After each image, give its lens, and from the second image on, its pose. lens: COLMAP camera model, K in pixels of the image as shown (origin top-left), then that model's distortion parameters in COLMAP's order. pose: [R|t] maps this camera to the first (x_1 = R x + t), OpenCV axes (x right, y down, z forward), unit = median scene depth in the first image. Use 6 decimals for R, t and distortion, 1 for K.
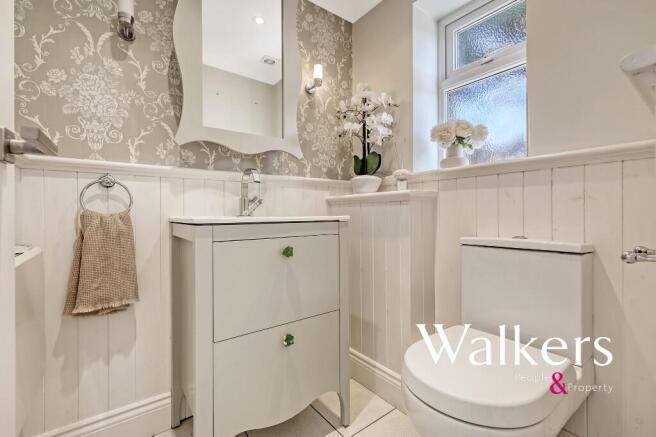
lens RADIAL K [[290.3, 0, 325.8], [0, 290.3, 216.5], [0, 0, 1]] dist [0.008561, 0.001038]
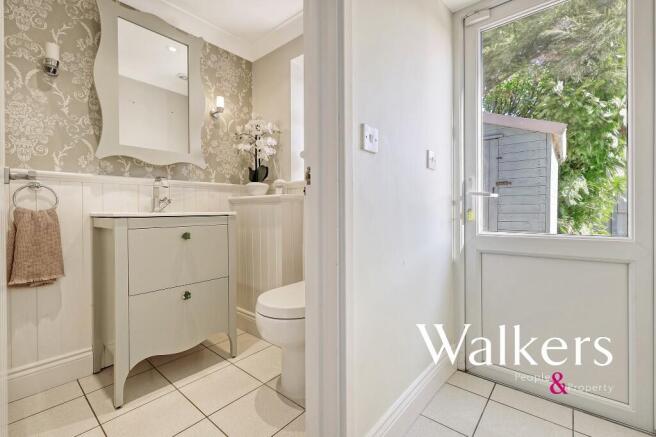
lens RADIAL K [[290.3, 0, 330.8], [0, 290.3, 214.9], [0, 0, 1]] dist [0.008561, 0.001038]
pose [[0.973438, -0.002706, 0.228935, 0.207962], [0.001963, 0.999992, 0.003471, 0.008143], [-0.228942, -0.002930, 0.973436, -0.512604]]
